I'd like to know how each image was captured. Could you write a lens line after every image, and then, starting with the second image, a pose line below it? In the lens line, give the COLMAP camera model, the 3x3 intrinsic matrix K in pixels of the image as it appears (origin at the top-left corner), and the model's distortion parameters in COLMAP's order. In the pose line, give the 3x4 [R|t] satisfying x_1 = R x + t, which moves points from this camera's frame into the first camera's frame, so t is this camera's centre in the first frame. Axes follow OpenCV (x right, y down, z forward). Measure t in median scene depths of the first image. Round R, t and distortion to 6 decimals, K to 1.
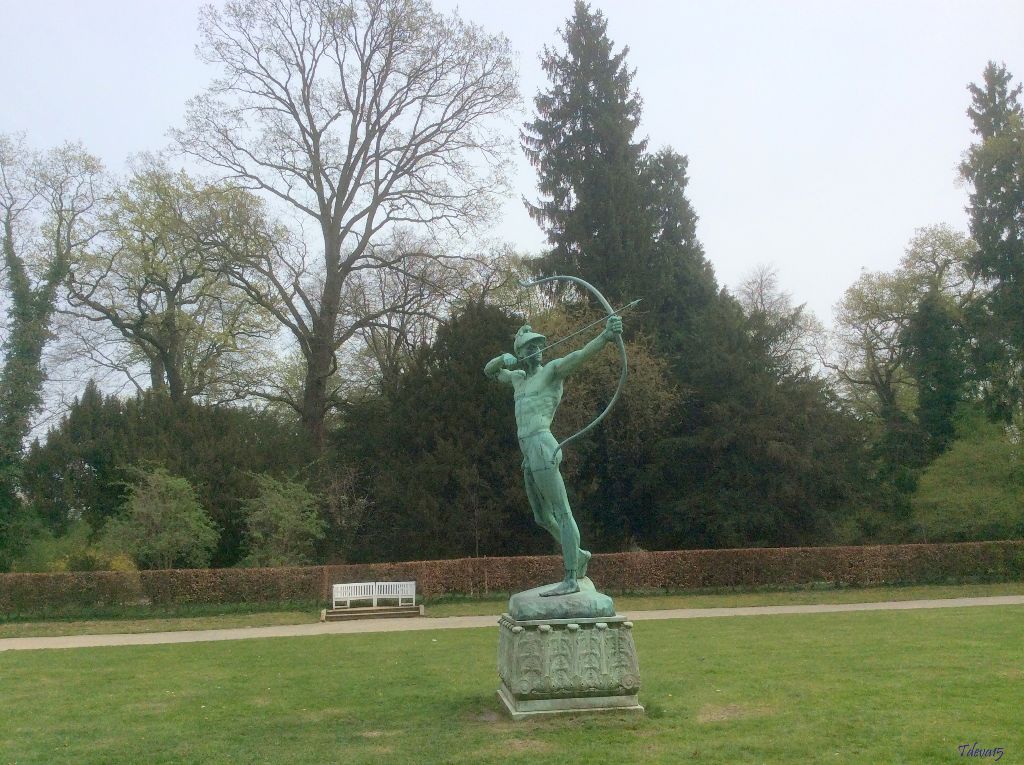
lens RADIAL K [[923.4, 0, 512.0], [0, 923.4, 382.5], [0, 0, 1]] dist [0.110851, -0.246016]
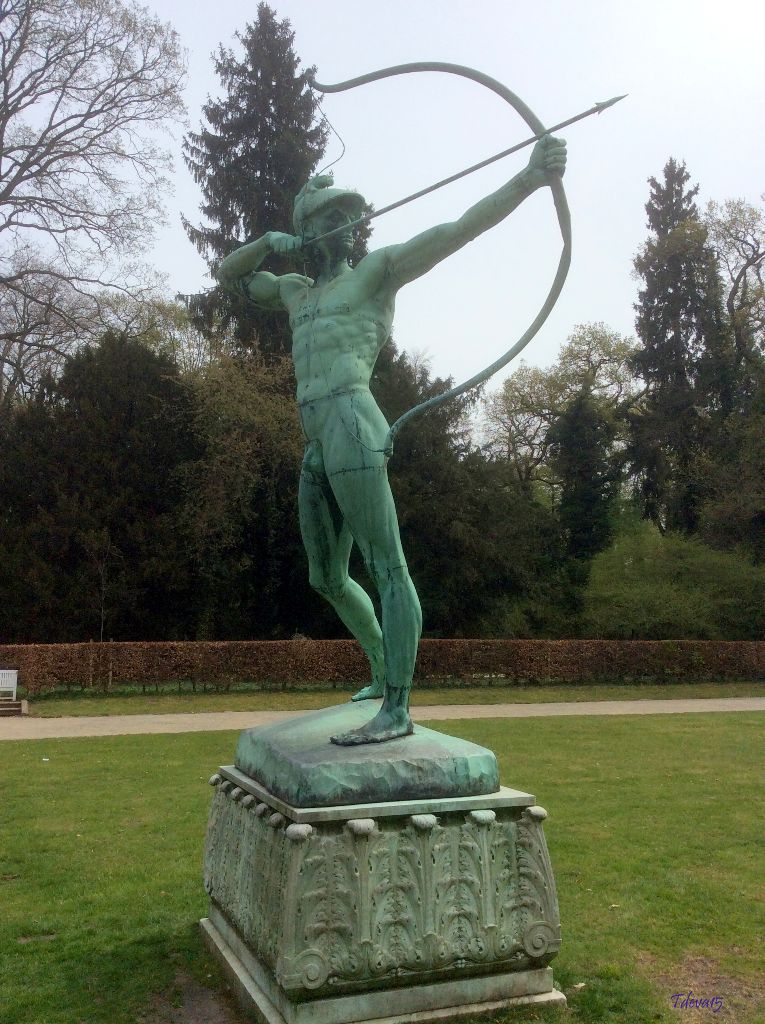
lens RADIAL K [[923.4, 0, 384.7], [0, 923.4, 507.6], [0, 0, 1]] dist [0.110851, -0.246016]
pose [[0.962674, 0.068043, 0.261970, -0.019780], [-0.078776, 0.996420, 0.030674, 0.026689], [-0.258945, -0.050166, 0.964588, 0.151391]]
